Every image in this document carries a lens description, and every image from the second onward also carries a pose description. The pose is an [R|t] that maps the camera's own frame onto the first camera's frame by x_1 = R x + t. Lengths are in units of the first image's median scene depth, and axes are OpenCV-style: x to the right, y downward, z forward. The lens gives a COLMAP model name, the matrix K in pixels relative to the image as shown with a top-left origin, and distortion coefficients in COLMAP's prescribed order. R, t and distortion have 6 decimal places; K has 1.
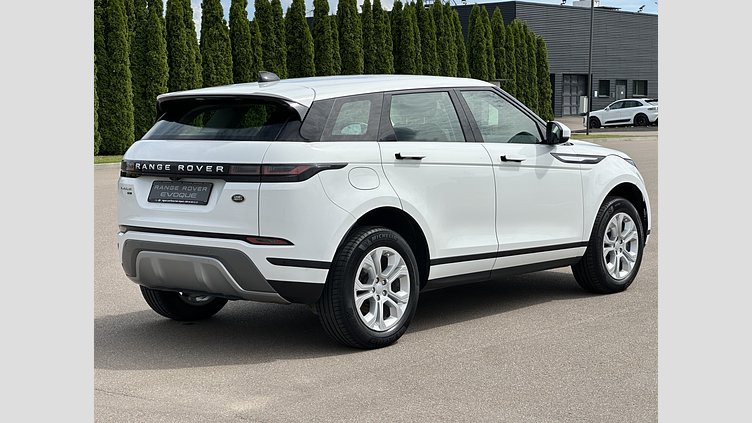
lens RADIAL K [[1408.3, 0, 376.0], [0, 1408.3, 211.5], [0, 0, 1]] dist [-0.167380, 0.062021]
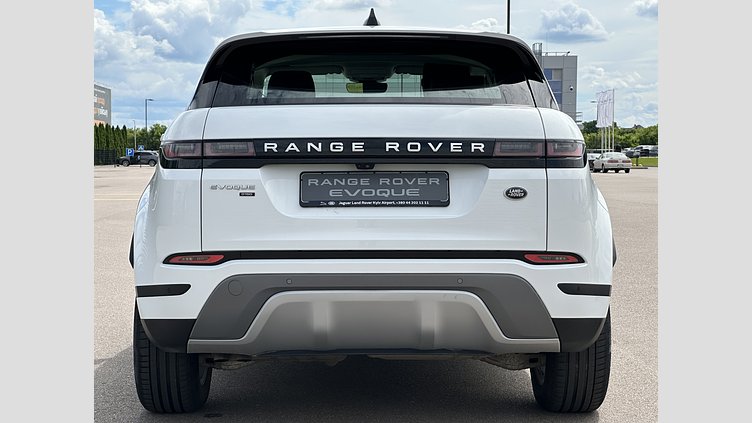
lens RADIAL K [[1408.3, 0, 376.0], [0, 1408.3, 211.5], [0, 0, 1]] dist [-0.167380, 0.062021]
pose [[0.739419, -0.021333, 0.672907, -0.548911], [0.044195, 0.998880, -0.016895, 0.006508], [-0.671793, 0.042232, 0.739534, 0.550327]]
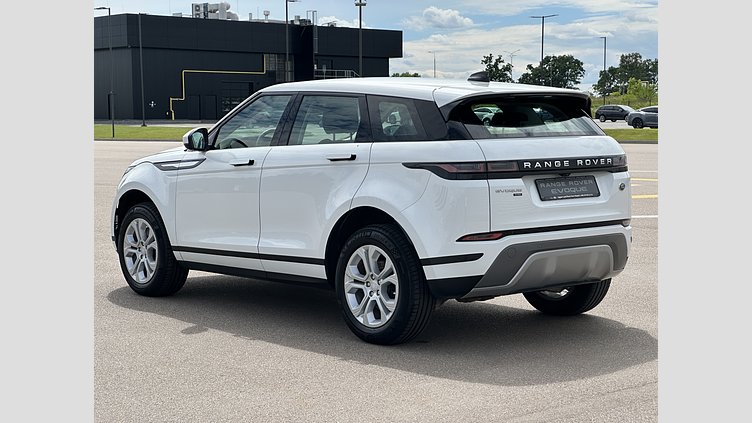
lens RADIAL K [[1408.3, 0, 376.0], [0, 1408.3, 211.5], [0, 0, 1]] dist [-0.167380, 0.062021]
pose [[0.134794, -0.066847, 0.988616, -1.166561], [0.081057, 0.995122, 0.056235, -0.065019], [-0.987553, 0.072554, 0.139555, 0.996891]]
